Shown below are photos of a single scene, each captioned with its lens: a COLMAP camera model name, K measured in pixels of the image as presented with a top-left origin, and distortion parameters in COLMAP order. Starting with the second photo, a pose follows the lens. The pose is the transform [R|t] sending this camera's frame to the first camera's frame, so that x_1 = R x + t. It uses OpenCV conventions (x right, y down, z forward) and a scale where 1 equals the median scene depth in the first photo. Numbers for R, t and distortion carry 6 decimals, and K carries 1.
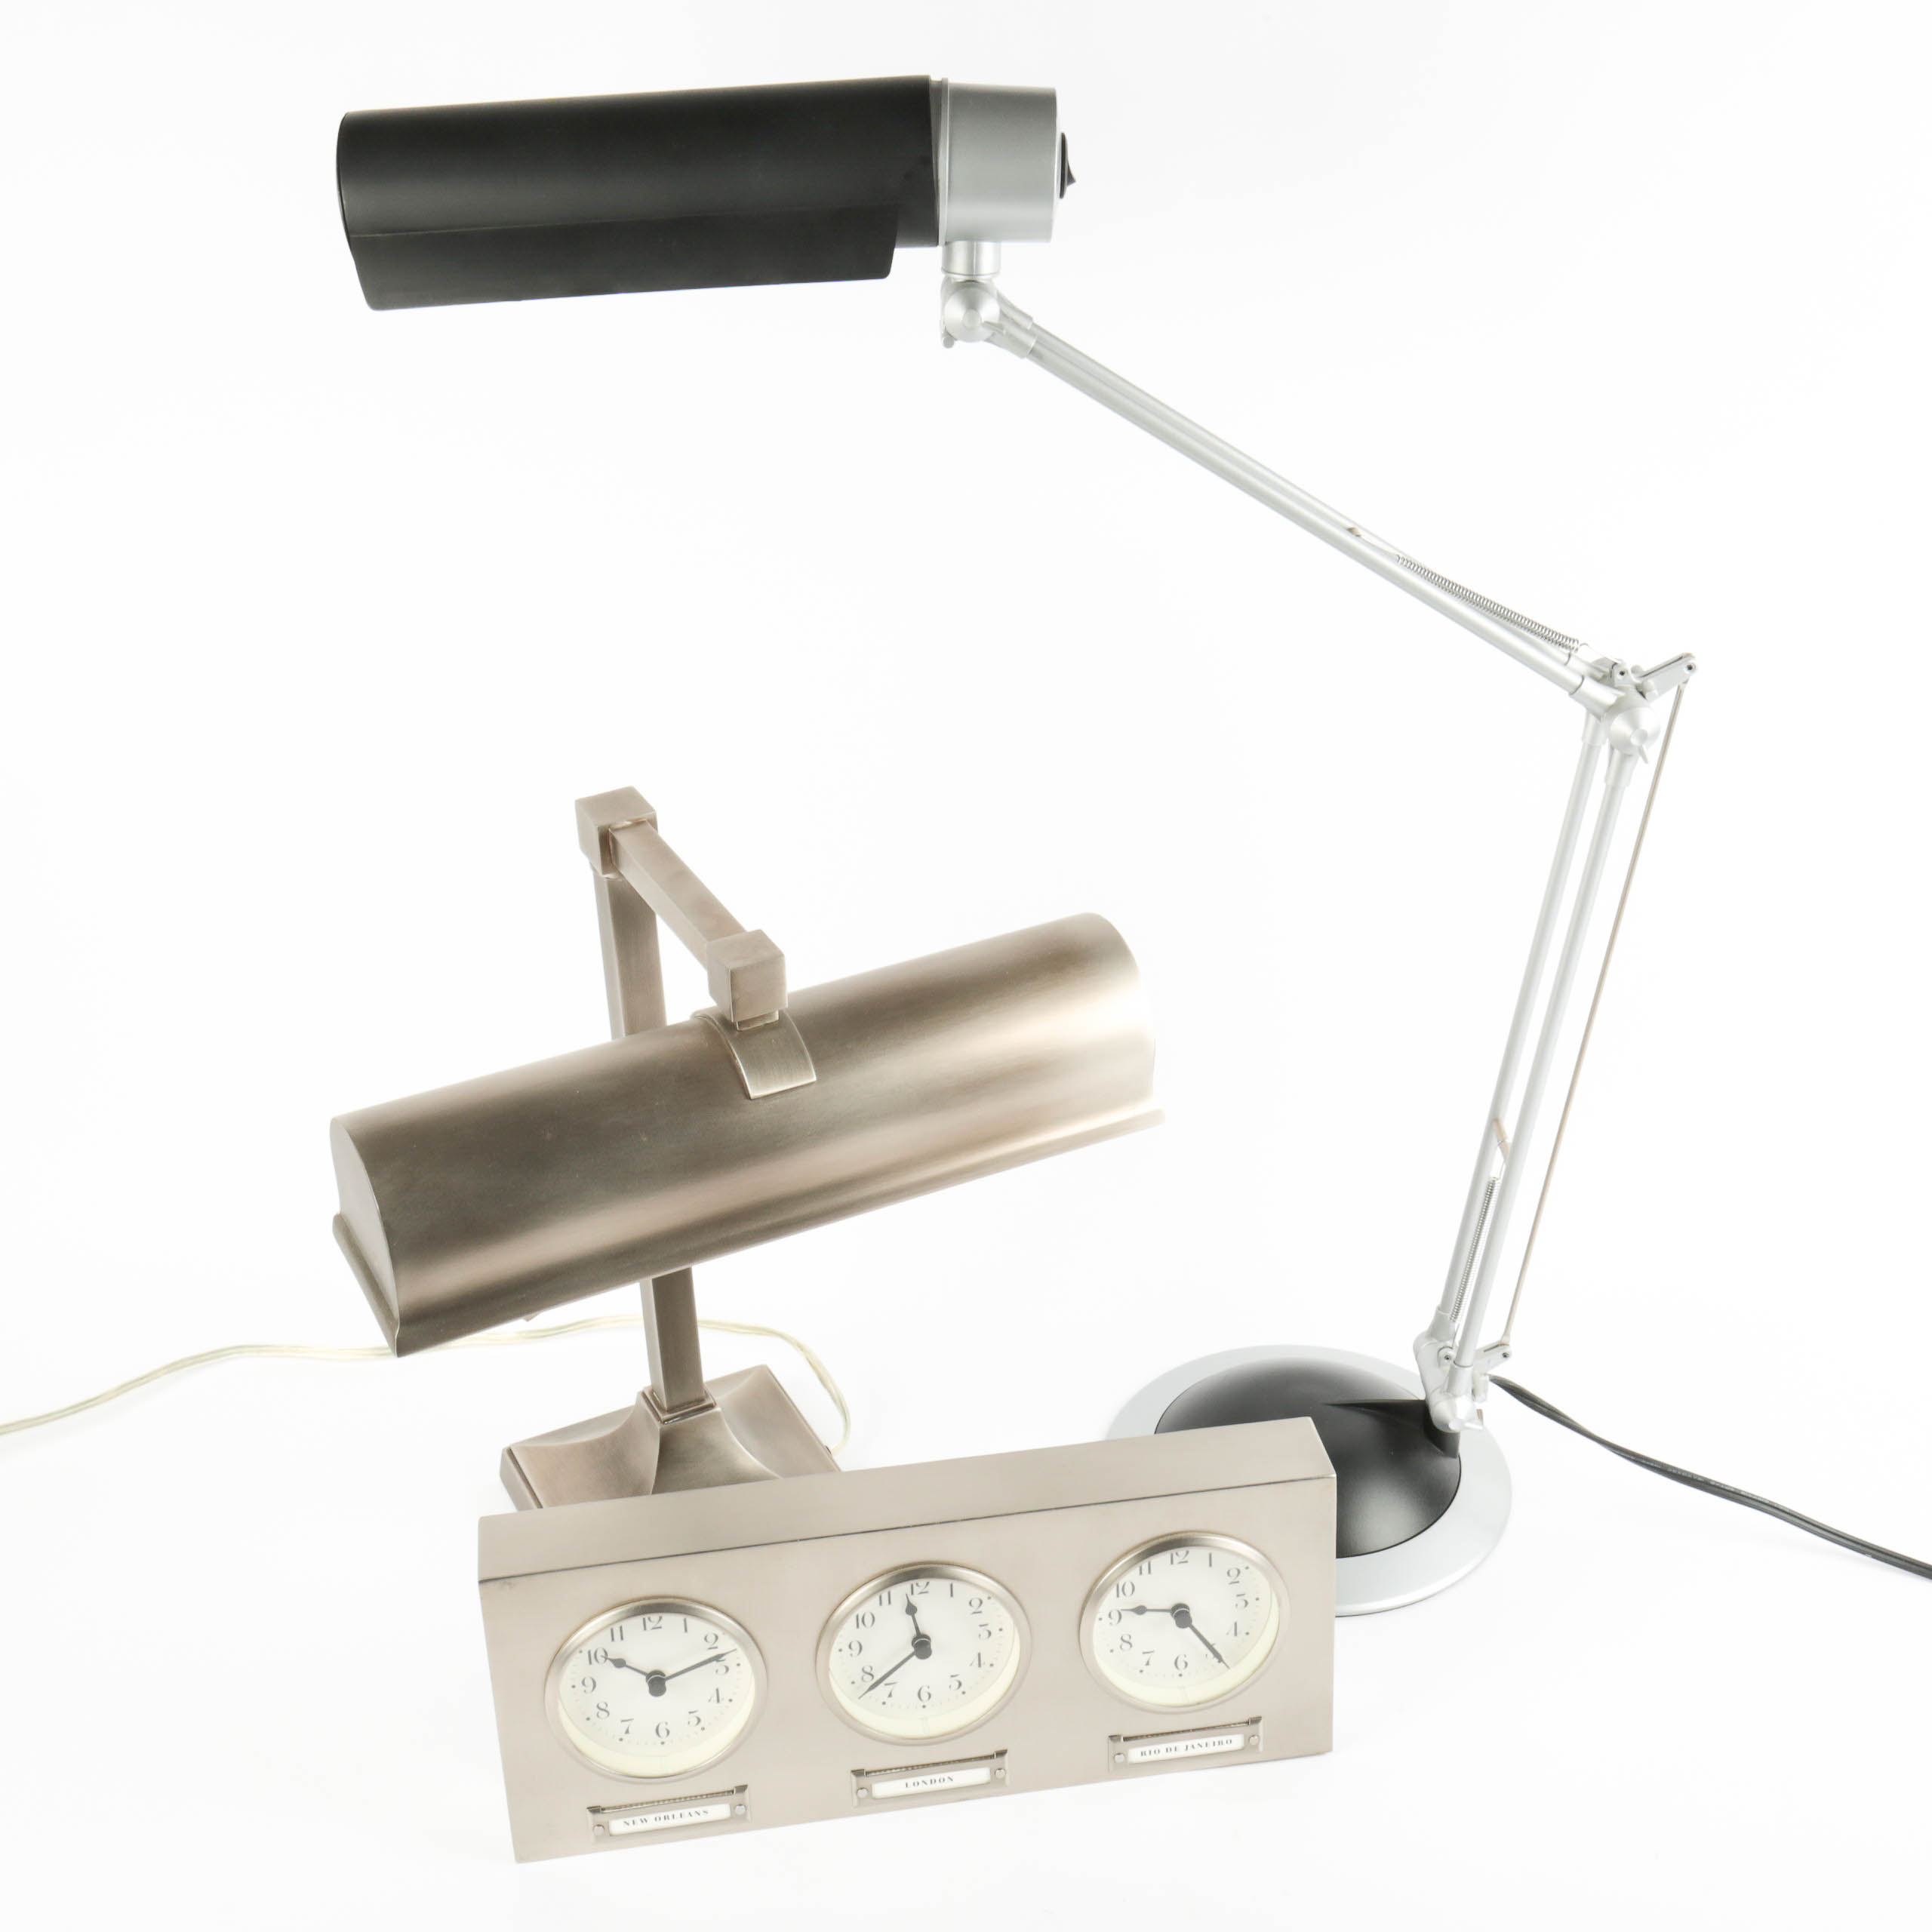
lens RADIAL K [[2664.8, 0, 966.0], [0, 2664.8, 966.0], [0, 0, 1]] dist [0.037867, -0.029259]
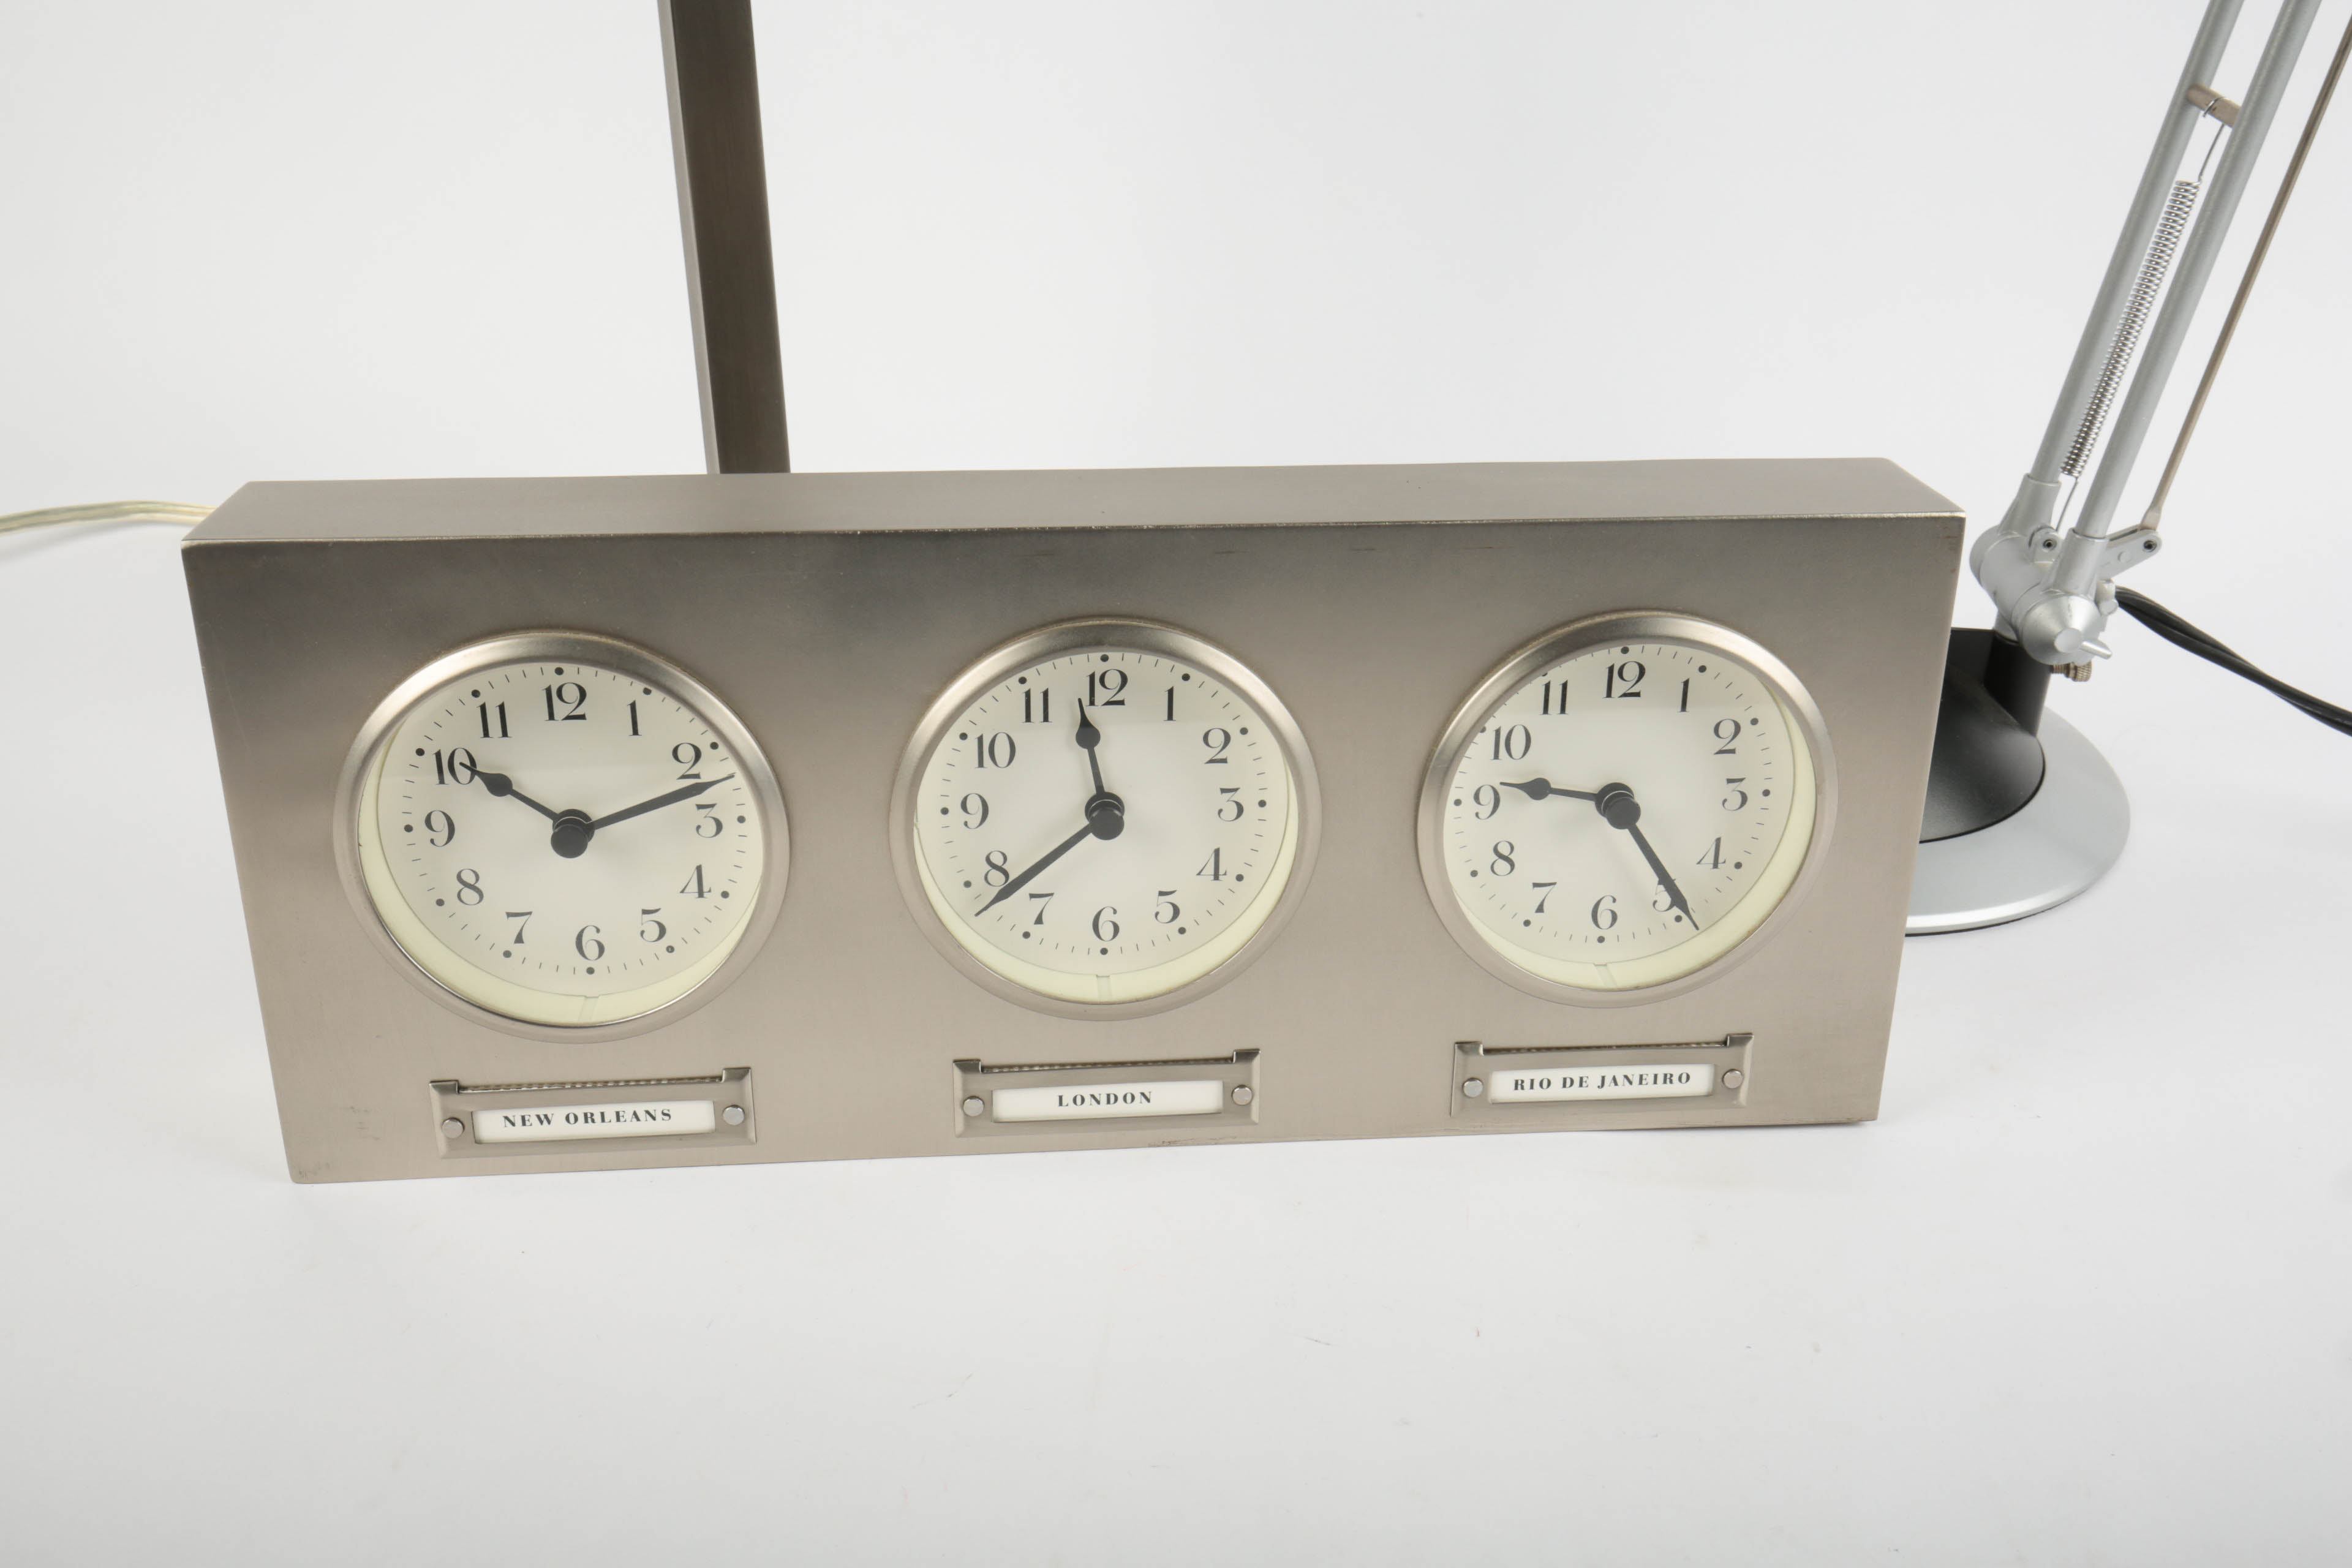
lens RADIAL K [[2174.3, 0, 1176.0], [0, 2174.3, 784.0], [0, 0, 1]] dist [0.022901, 0.011139]
pose [[0.996608, 0.068950, -0.044921, 0.014920], [-0.069650, 0.997470, -0.014203, 0.250377], [0.043828, 0.017284, 0.998890, 0.580170]]
